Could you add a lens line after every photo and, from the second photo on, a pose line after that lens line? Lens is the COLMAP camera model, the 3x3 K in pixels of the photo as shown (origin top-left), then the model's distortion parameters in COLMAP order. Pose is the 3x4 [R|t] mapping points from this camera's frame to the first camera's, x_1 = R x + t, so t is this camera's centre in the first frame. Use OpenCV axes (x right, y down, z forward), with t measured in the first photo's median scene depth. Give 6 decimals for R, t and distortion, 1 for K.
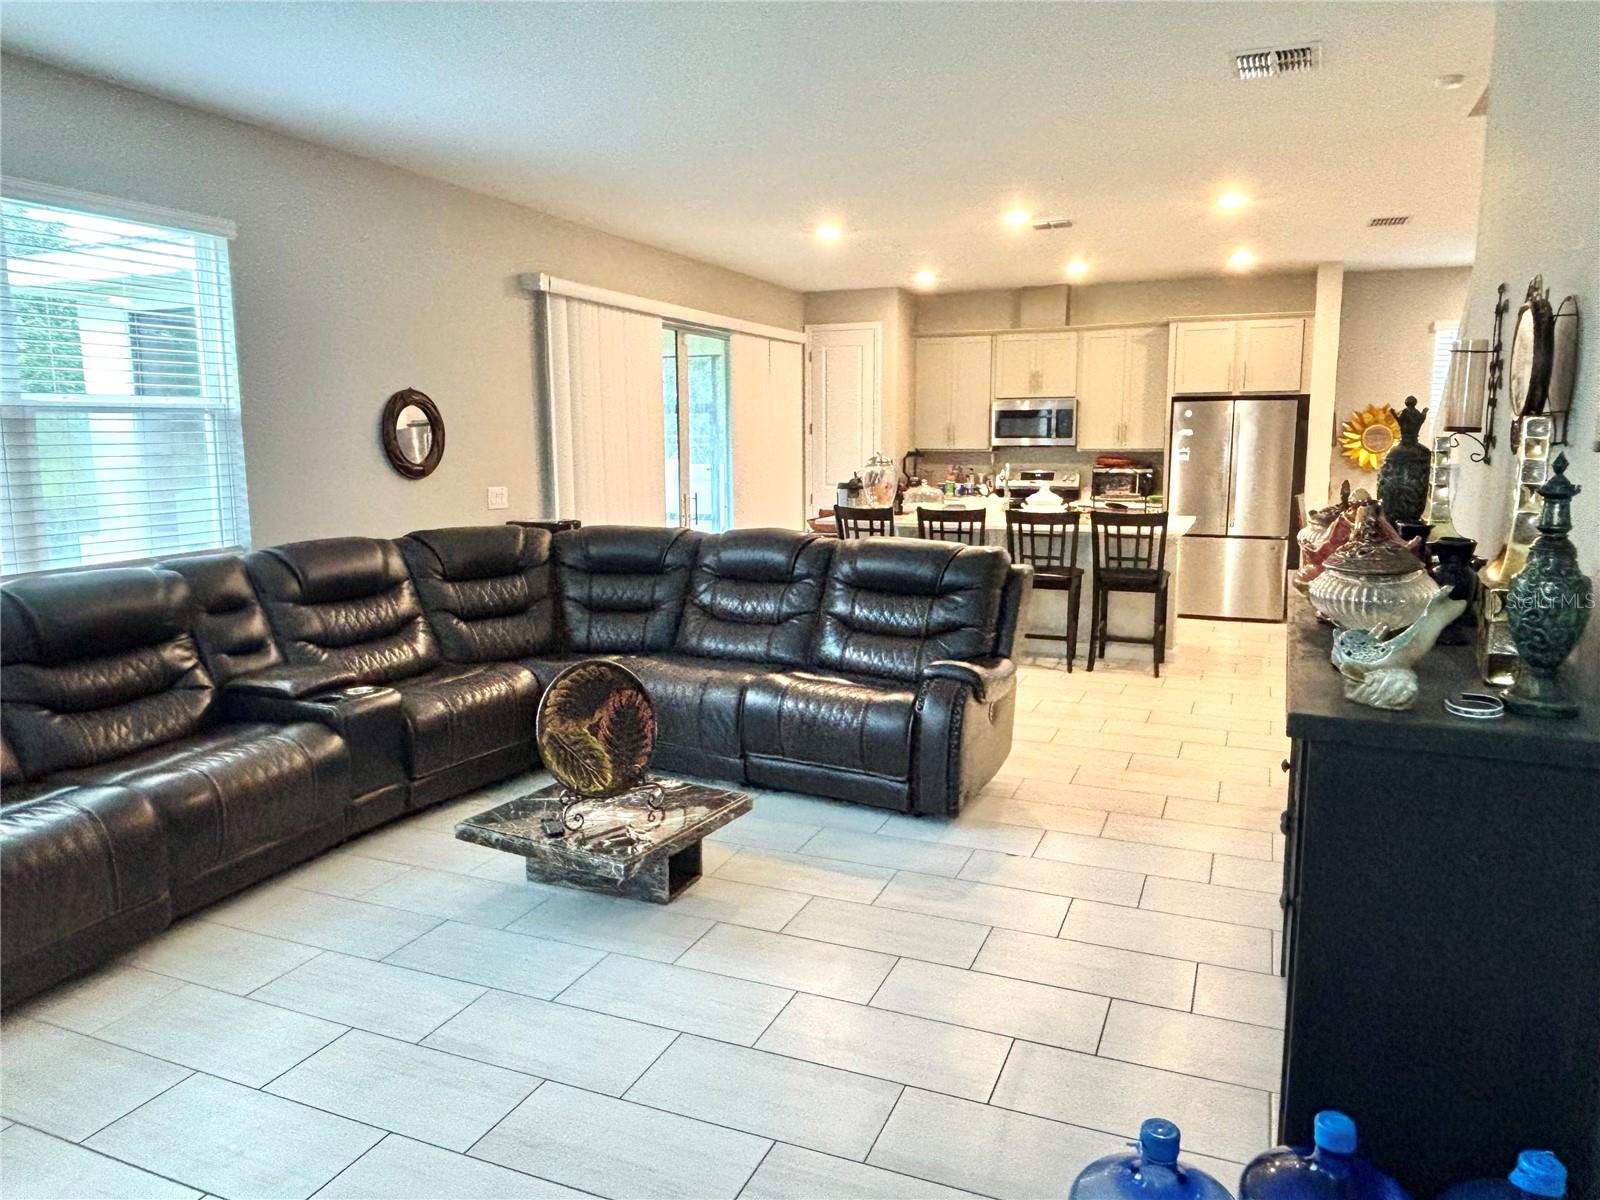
lens RADIAL K [[1048.0, 0, 804.7], [0, 1048.0, 604.5], [0, 0, 1]] dist [0.019670, -0.015689]
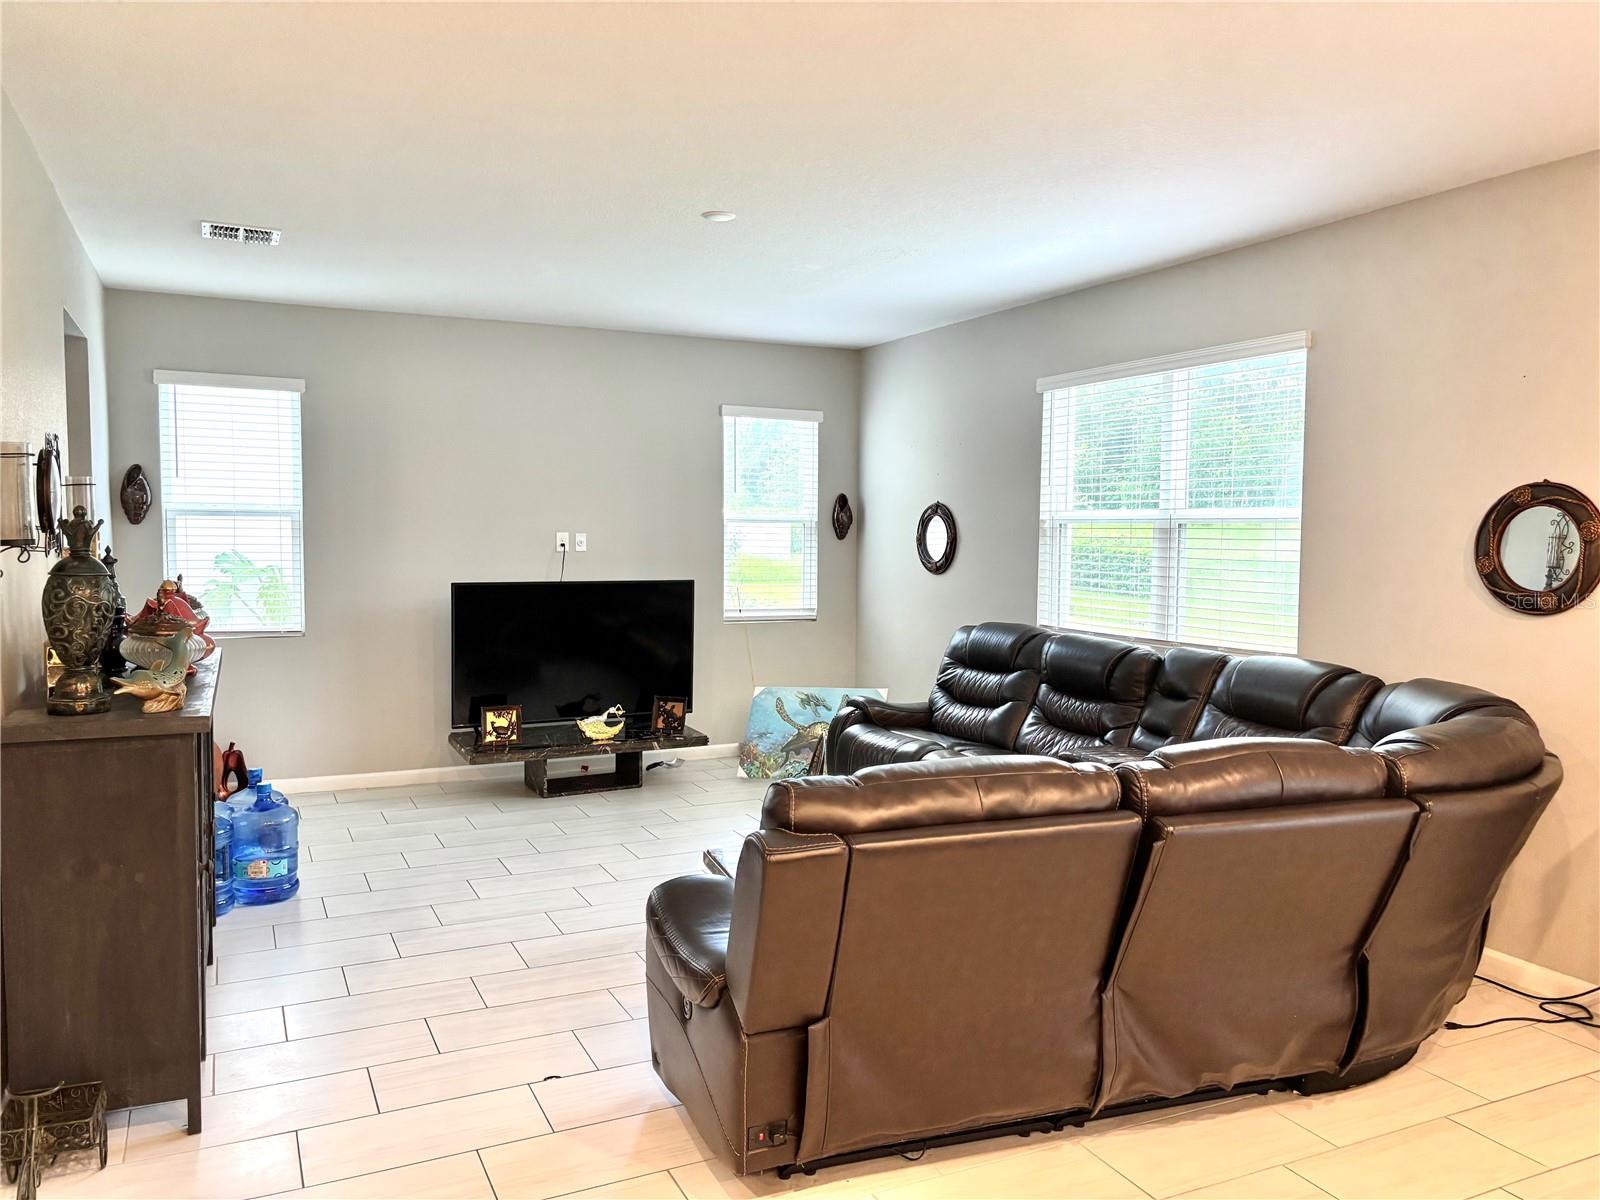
lens RADIAL K [[1207.1, 0, 806.3], [0, 1207.1, 607.0], [0, 0, 1]] dist [0.056951, -0.045017]
pose [[-0.658041, 0.049863, -0.751329, 0.328555], [-0.129920, 0.975322, 0.178516, -0.129331], [0.741689, 0.215084, -0.635324, 0.731760]]
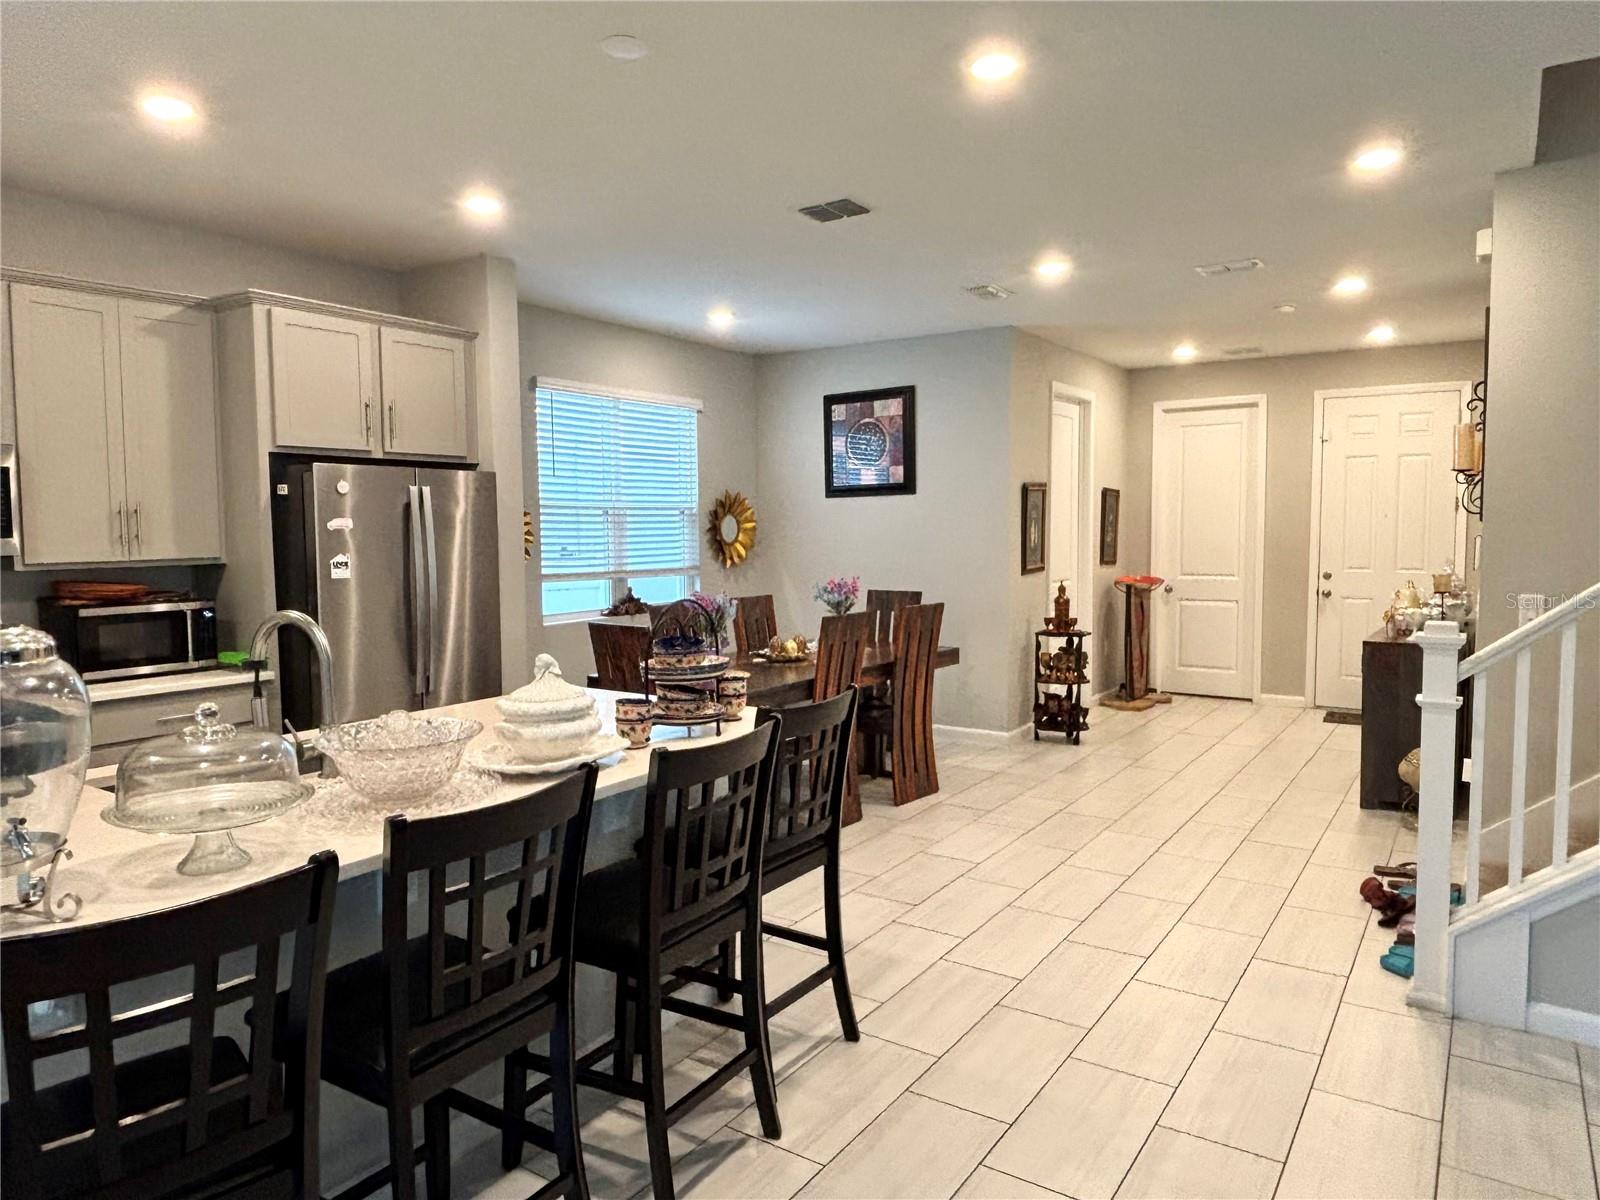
lens RADIAL K [[1029.2, 0, 792.7], [0, 1029.2, 587.0], [0, 0, 1]] dist [0.031901, -0.035043]
pose [[0.202226, -0.056234, 0.977723, -0.080146], [0.163147, 0.986334, 0.022984, -0.111191], [-0.965654, 0.154864, 0.208637, 0.700778]]
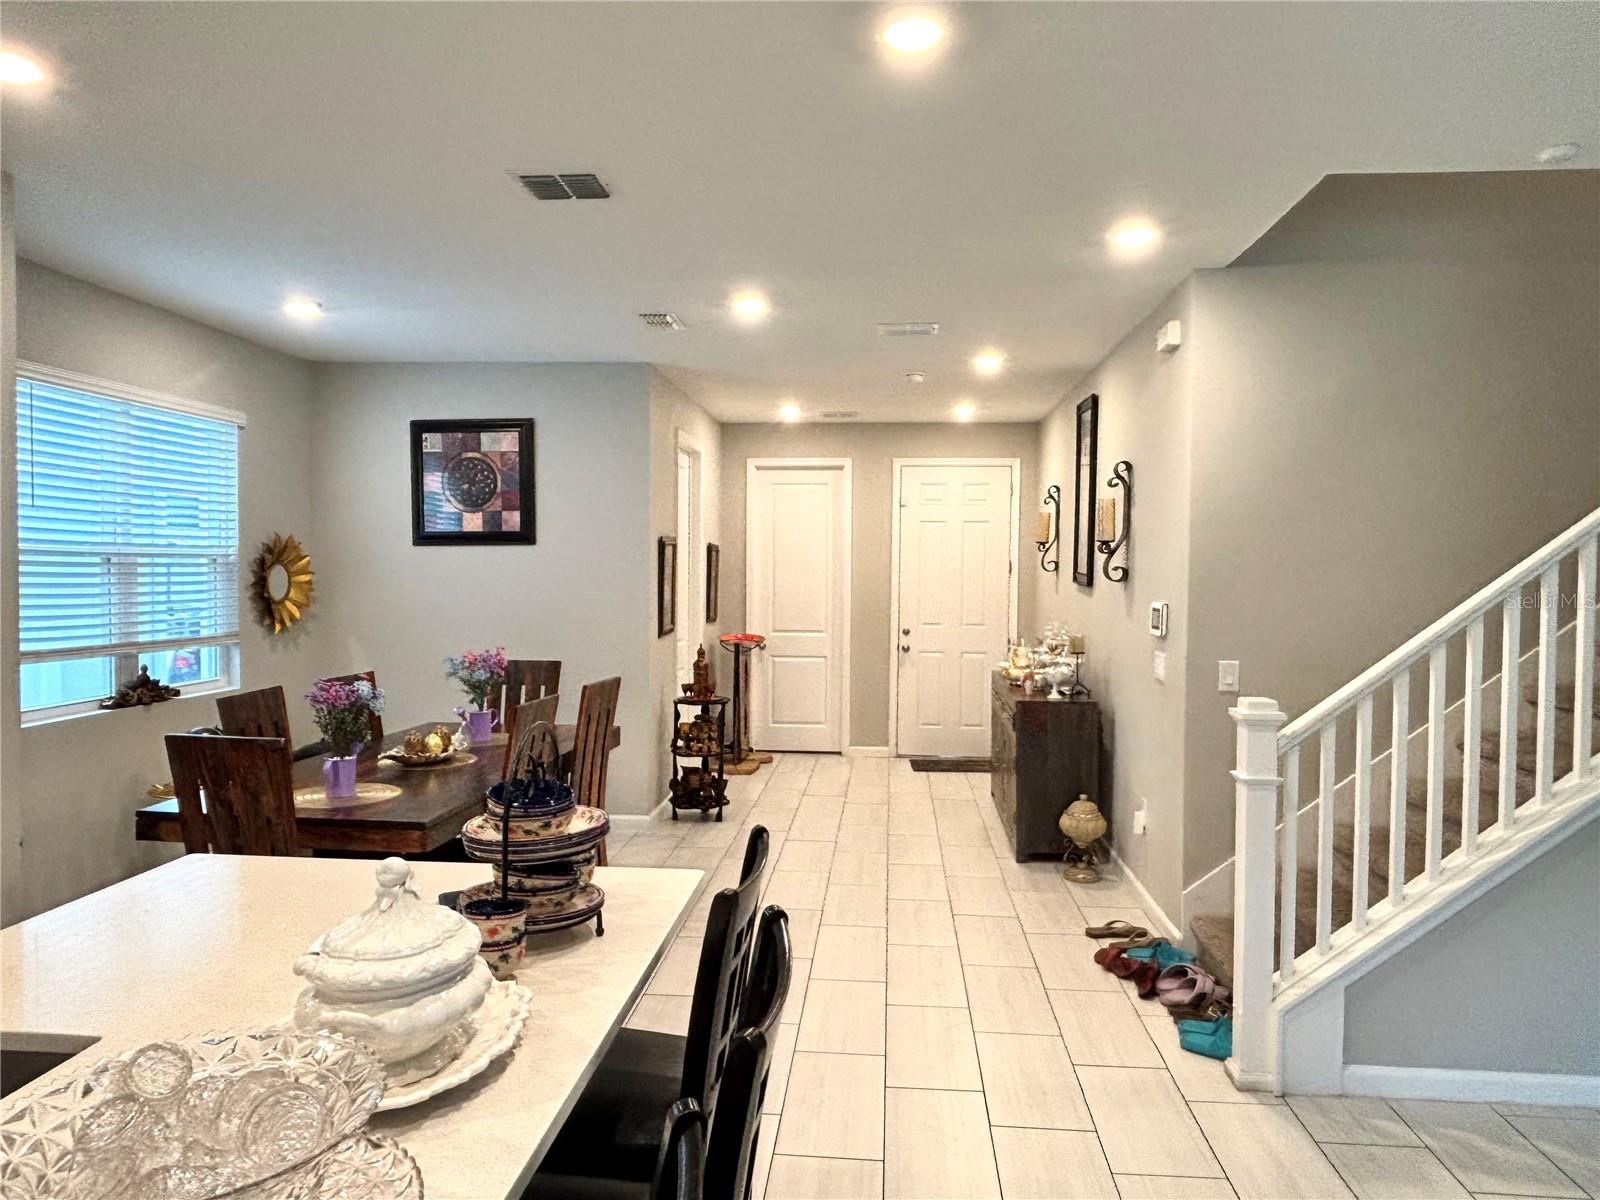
lens RADIAL K [[1029.2, 0, 802.8], [0, 1029.2, 595.1], [0, 0, 1]] dist [0.031901, -0.035043]
pose [[-0.309129, -0.020963, 0.950789, 0.023217], [0.145155, 0.987003, 0.068955, -0.138640], [-0.939877, 0.159328, -0.302069, 0.815952]]
